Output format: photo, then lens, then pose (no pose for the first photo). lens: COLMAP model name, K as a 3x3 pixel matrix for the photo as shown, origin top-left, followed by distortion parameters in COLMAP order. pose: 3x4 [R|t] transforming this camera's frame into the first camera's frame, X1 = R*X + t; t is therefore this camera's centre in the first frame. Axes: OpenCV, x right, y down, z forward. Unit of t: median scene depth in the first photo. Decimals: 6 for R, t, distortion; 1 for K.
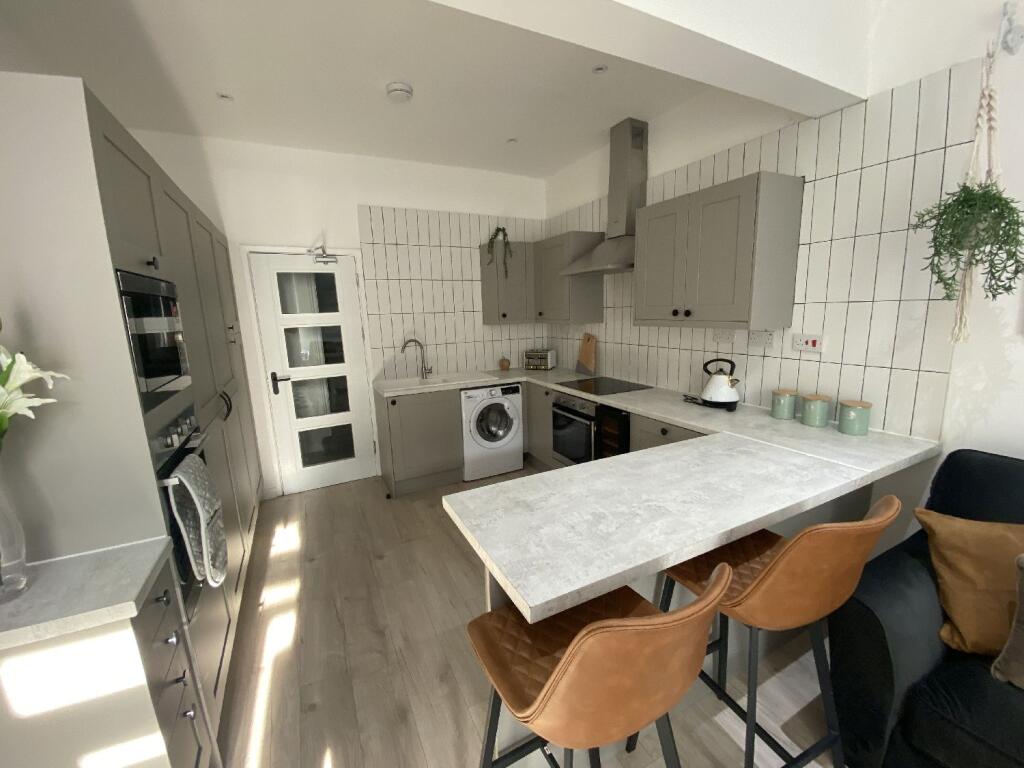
lens RADIAL K [[417.0, 0, 517.1], [0, 417.0, 384.8], [0, 0, 1]] dist [0.000098, -0.000005]
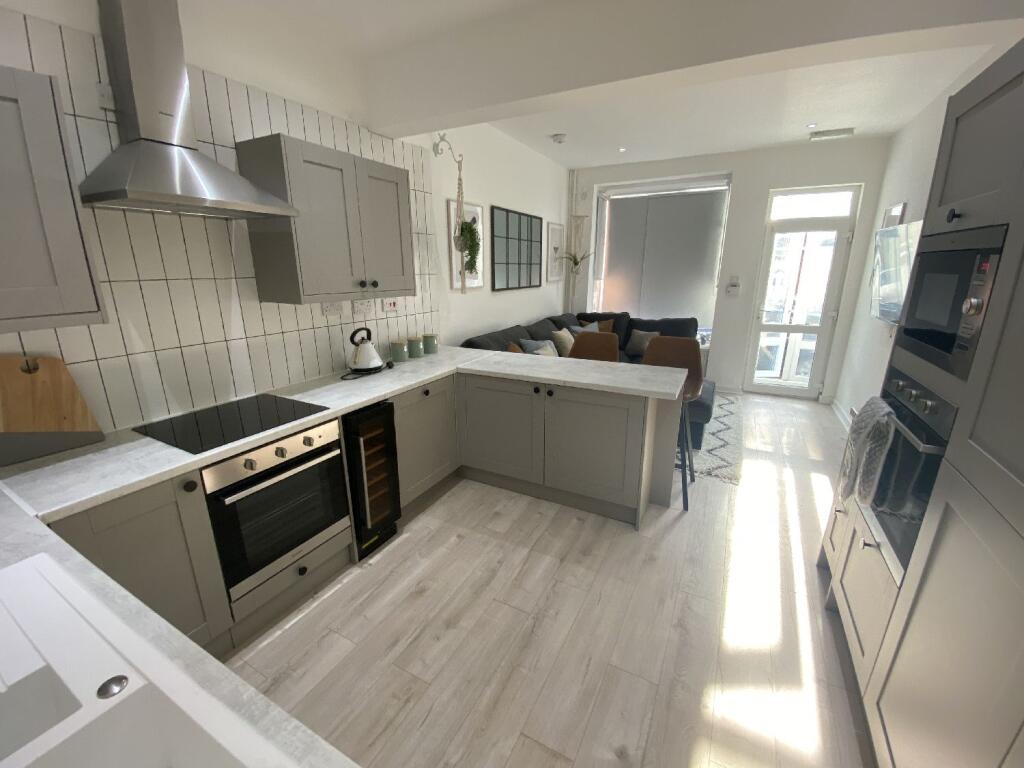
lens RADIAL K [[417.0, 0, 517.1], [0, 417.0, 384.8], [0, 0, 1]] dist [0.000098, -0.000005]
pose [[-0.580176, -0.187193, 0.792688, -0.603262], [0.167640, 0.924949, 0.341124, -0.224181], [-0.797052, 0.330798, -0.505253, 1.268561]]
